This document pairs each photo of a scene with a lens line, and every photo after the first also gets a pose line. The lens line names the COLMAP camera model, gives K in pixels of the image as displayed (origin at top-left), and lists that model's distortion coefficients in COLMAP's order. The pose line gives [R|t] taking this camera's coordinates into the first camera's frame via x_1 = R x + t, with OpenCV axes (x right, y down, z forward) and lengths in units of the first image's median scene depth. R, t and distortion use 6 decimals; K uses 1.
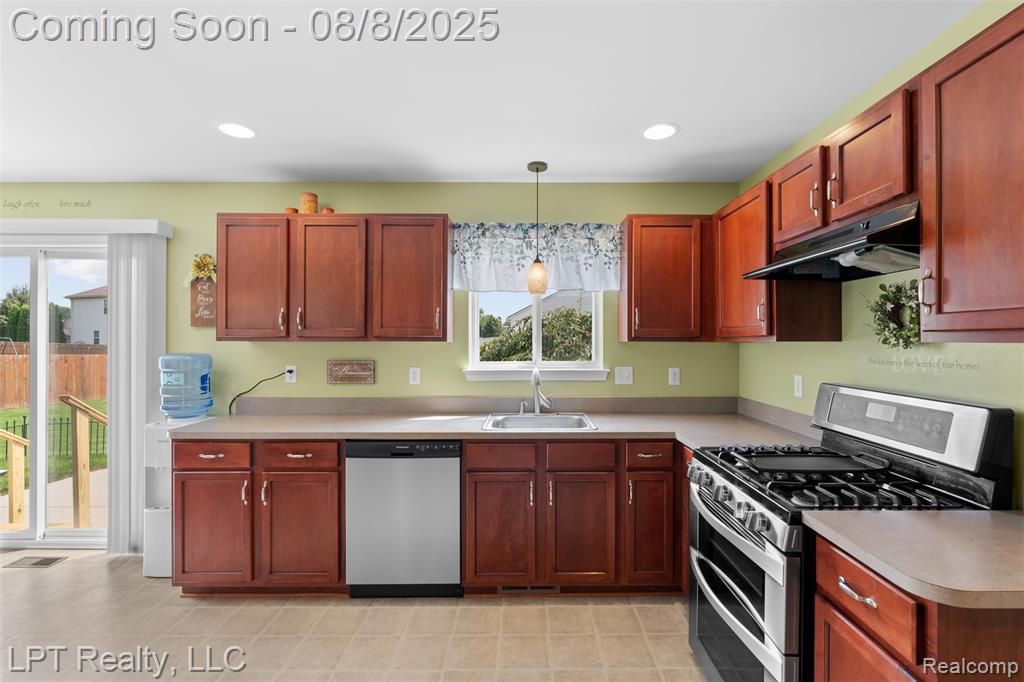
lens RADIAL K [[453.6, 0, 530.6], [0, 453.6, 338.6], [0, 0, 1]] dist [-0.006972, 0.001267]
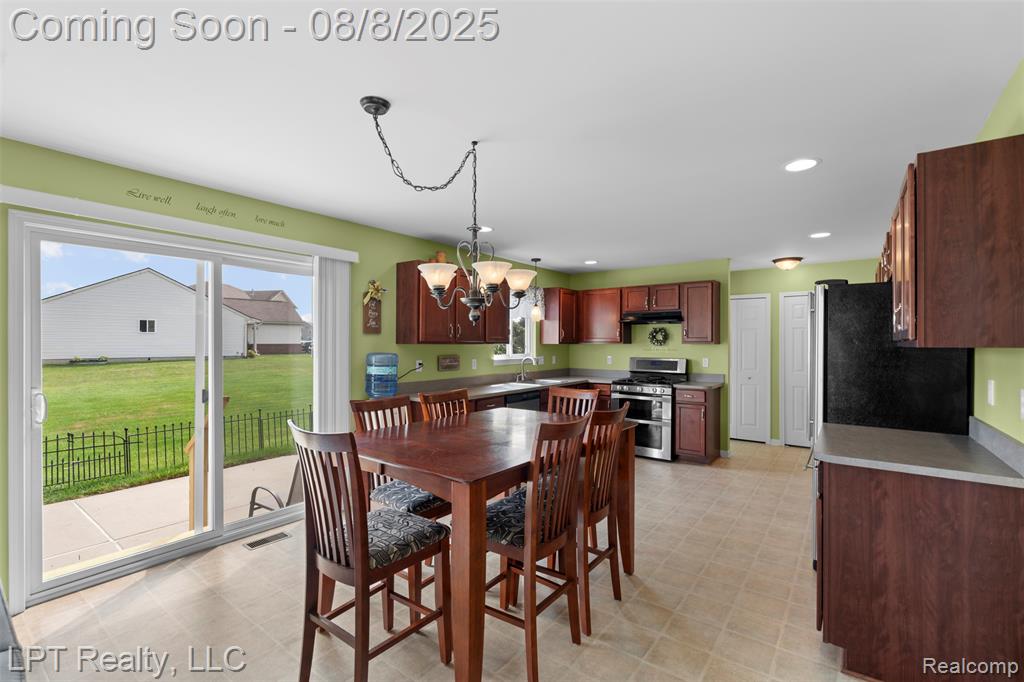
lens RADIAL K [[453.6, 0, 515.4], [0, 453.6, 343.2], [0, 0, 1]] dist [-0.006972, 0.001267]
pose [[0.608419, 0.000761, 0.793615, -1.545231], [-0.004244, 0.999988, 0.002294, -0.002115], [-0.793604, -0.004764, 0.608416, -0.171747]]
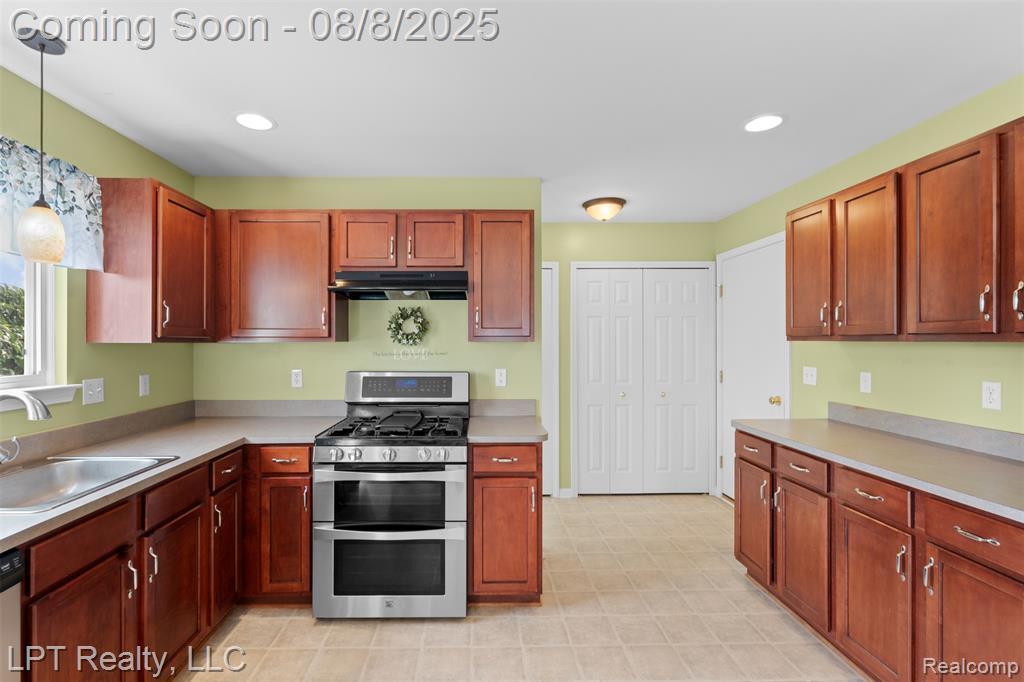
lens RADIAL K [[453.6, 0, 476.3], [0, 453.6, 340.8], [0, 0, 1]] dist [-0.006972, 0.001267]
pose [[0.005249, 0.000443, 0.999986, -0.508055], [-0.002097, 0.999998, -0.000432, 0.001806], [-0.999984, -0.002095, 0.005249, 0.406919]]
